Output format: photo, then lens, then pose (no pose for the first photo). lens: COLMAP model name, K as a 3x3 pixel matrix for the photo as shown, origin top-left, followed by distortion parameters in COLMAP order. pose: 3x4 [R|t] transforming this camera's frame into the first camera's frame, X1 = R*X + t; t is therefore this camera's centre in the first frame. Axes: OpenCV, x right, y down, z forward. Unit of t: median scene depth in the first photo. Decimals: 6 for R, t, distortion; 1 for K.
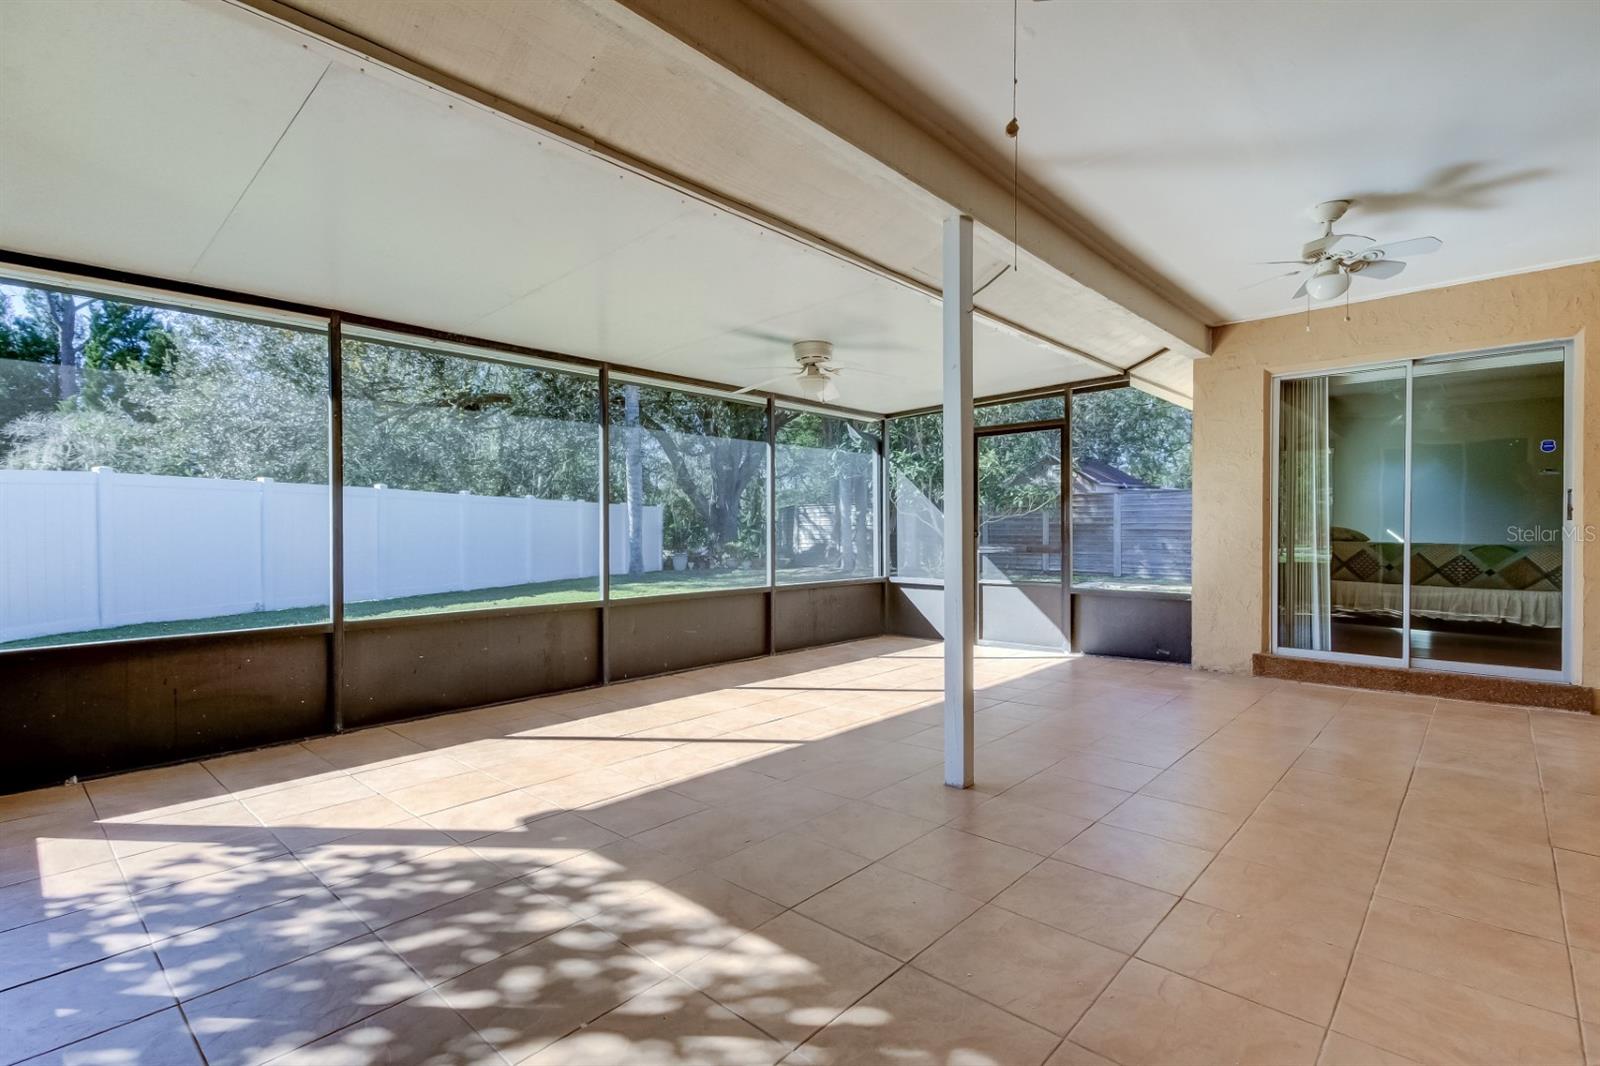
lens RADIAL K [[739.3, 0, 797.4], [0, 739.3, 532.2], [0, 0, 1]] dist [-0.001850, 0.000080]
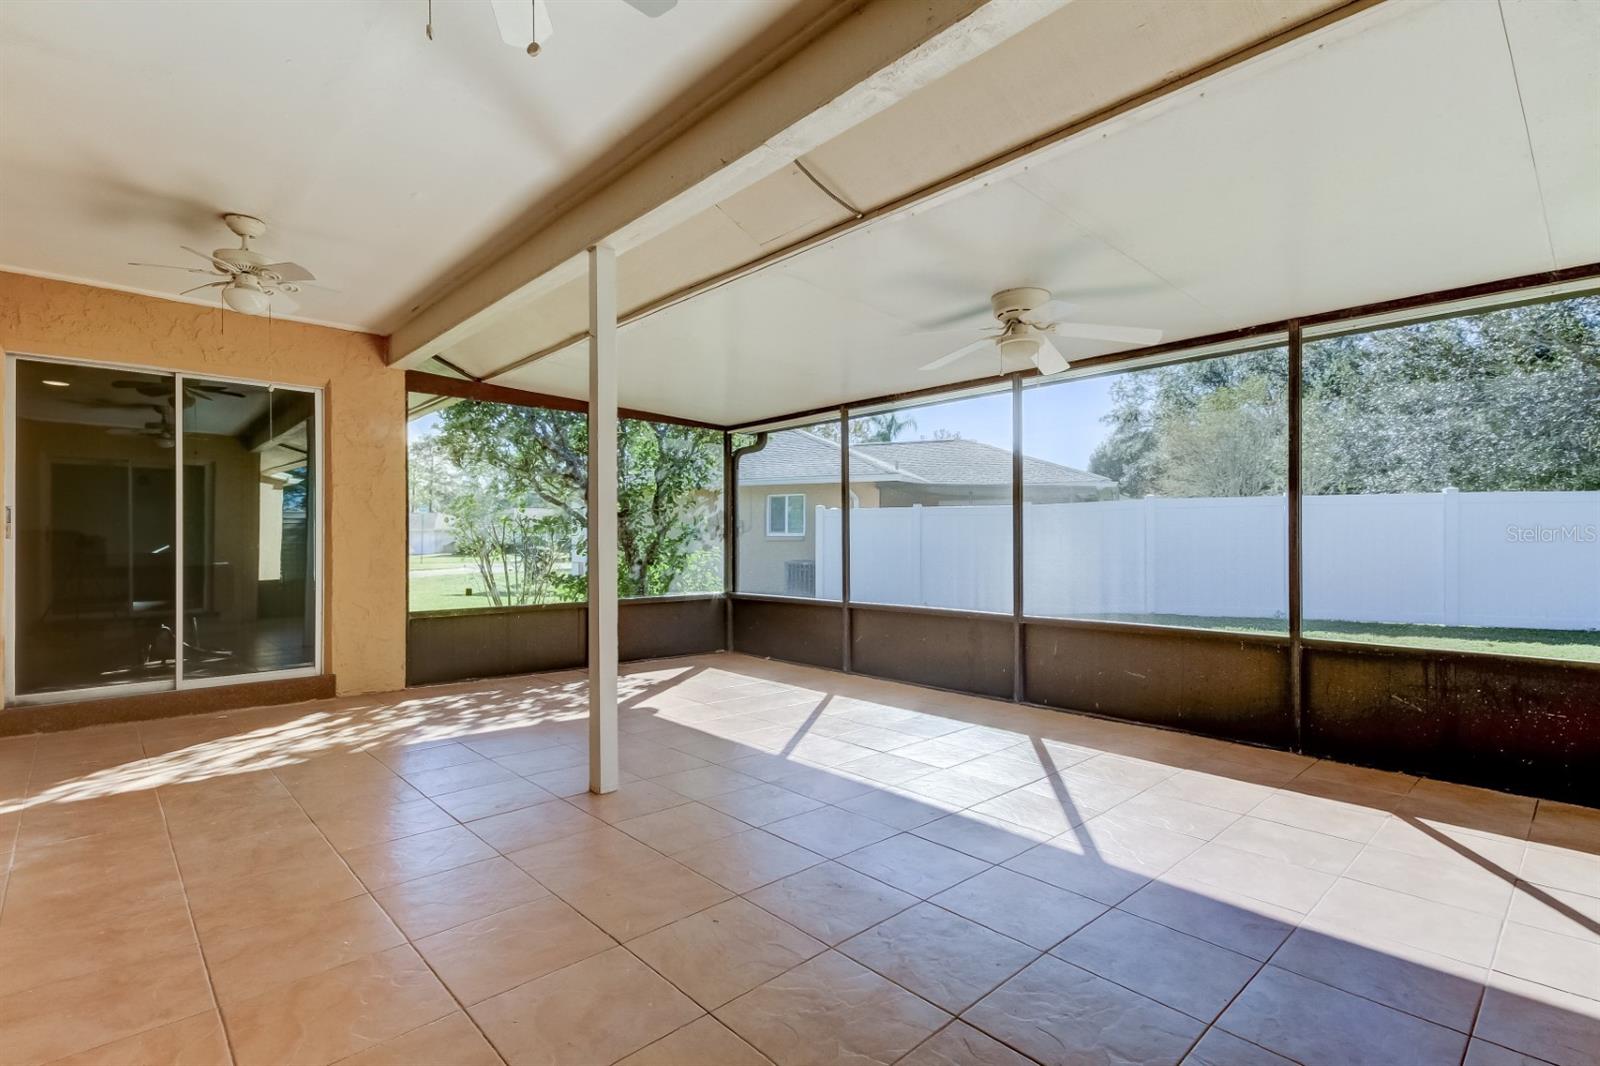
lens RADIAL K [[739.3, 0, 812.7], [0, 739.3, 538.8], [0, 0, 1]] dist [-0.001850, 0.000080]
pose [[-0.078513, -0.001534, -0.996912, 0.407946], [-0.003894, 0.999992, -0.001232, -0.003770], [0.996906, 0.003785, -0.078518, 0.453926]]
